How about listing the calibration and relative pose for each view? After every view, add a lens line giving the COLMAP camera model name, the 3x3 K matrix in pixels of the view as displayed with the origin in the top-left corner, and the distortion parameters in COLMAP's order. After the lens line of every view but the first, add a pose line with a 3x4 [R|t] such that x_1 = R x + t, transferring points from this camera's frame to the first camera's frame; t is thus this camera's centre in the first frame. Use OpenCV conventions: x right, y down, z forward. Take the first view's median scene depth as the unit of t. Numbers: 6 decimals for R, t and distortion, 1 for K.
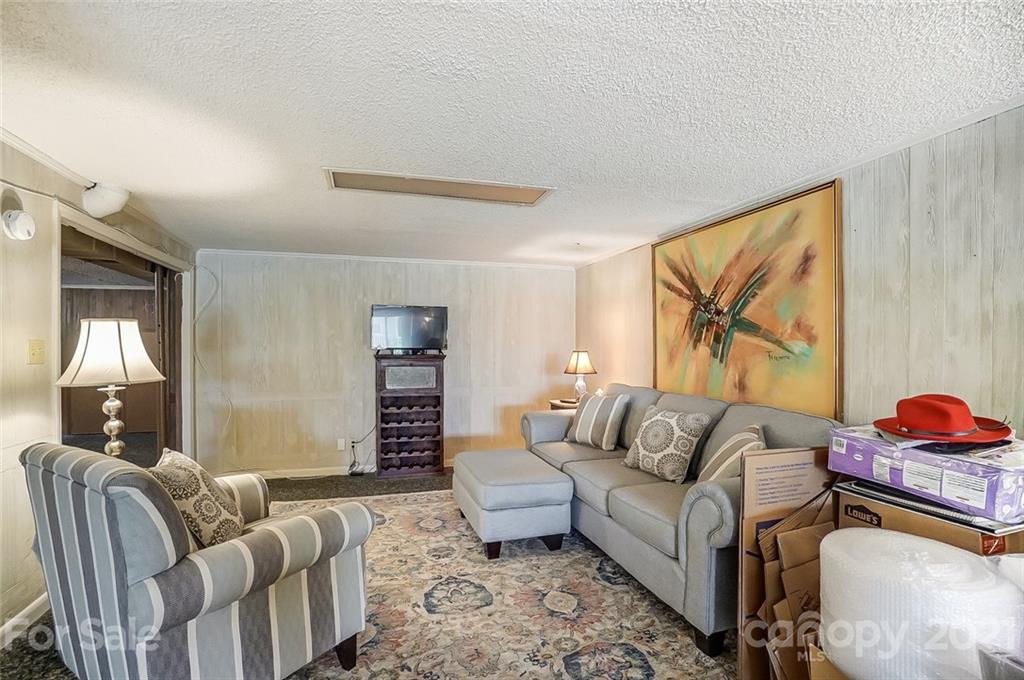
lens RADIAL K [[459.1, 0, 498.1], [0, 459.1, 350.6], [0, 0, 1]] dist [-0.065008, 0.022750]
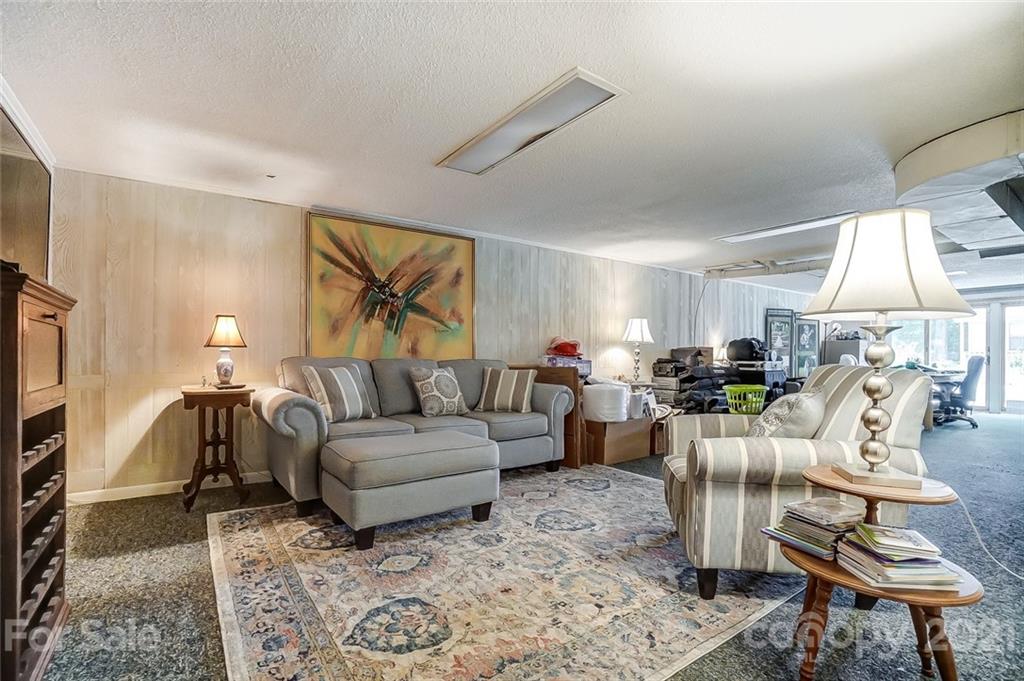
lens RADIAL K [[459.1, 0, 498.1], [0, 459.1, 351.1], [0, 0, 1]] dist [-0.065008, 0.022750]
pose [[-0.307689, 0.003556, 0.951480, -0.883372], [-0.001815, 0.999989, -0.004325, 0.083484], [-0.951485, -0.003058, -0.307680, 1.158703]]
